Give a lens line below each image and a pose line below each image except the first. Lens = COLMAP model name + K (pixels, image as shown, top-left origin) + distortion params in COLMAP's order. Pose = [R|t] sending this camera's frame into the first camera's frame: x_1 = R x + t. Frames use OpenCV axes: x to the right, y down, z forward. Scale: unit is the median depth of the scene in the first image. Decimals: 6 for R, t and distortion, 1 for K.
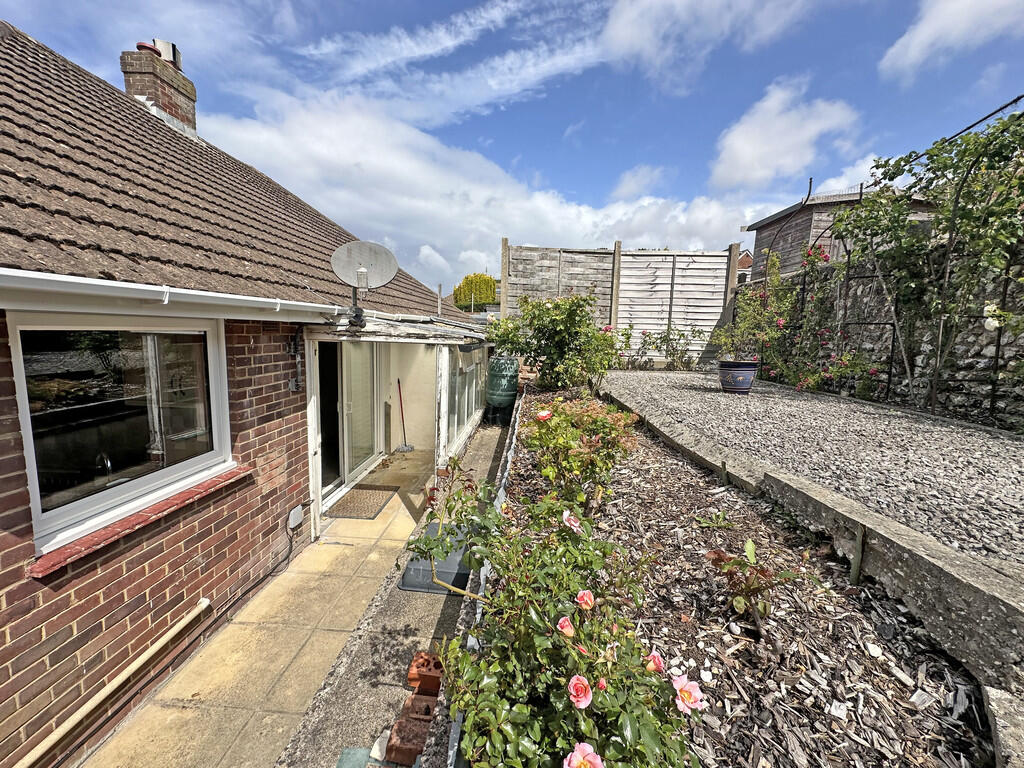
lens RADIAL K [[406.3, 0, 513.7], [0, 406.3, 385.3], [0, 0, 1]] dist [-0.002026, 0.000686]
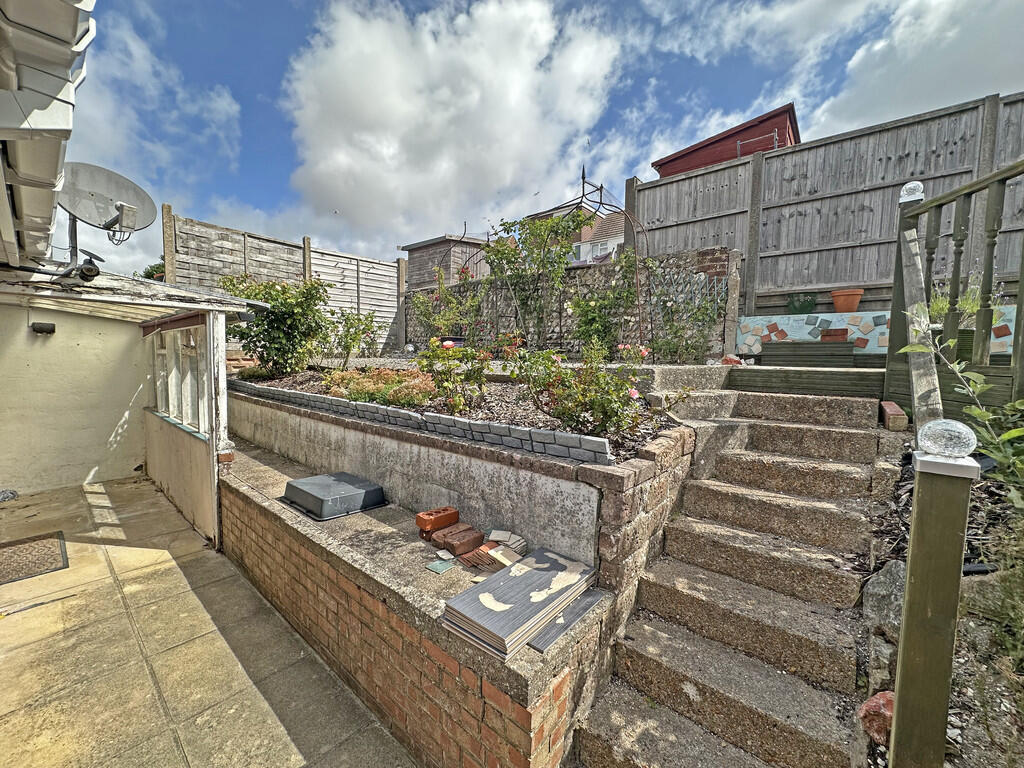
lens RADIAL K [[406.3, 0, 512.7], [0, 406.3, 385.2], [0, 0, 1]] dist [-0.002026, 0.000686]
pose [[0.612015, -0.078370, 0.786953, -0.489469], [0.109493, 0.993891, 0.013826, 0.118767], [-0.783230, 0.077704, 0.616858, -0.043039]]
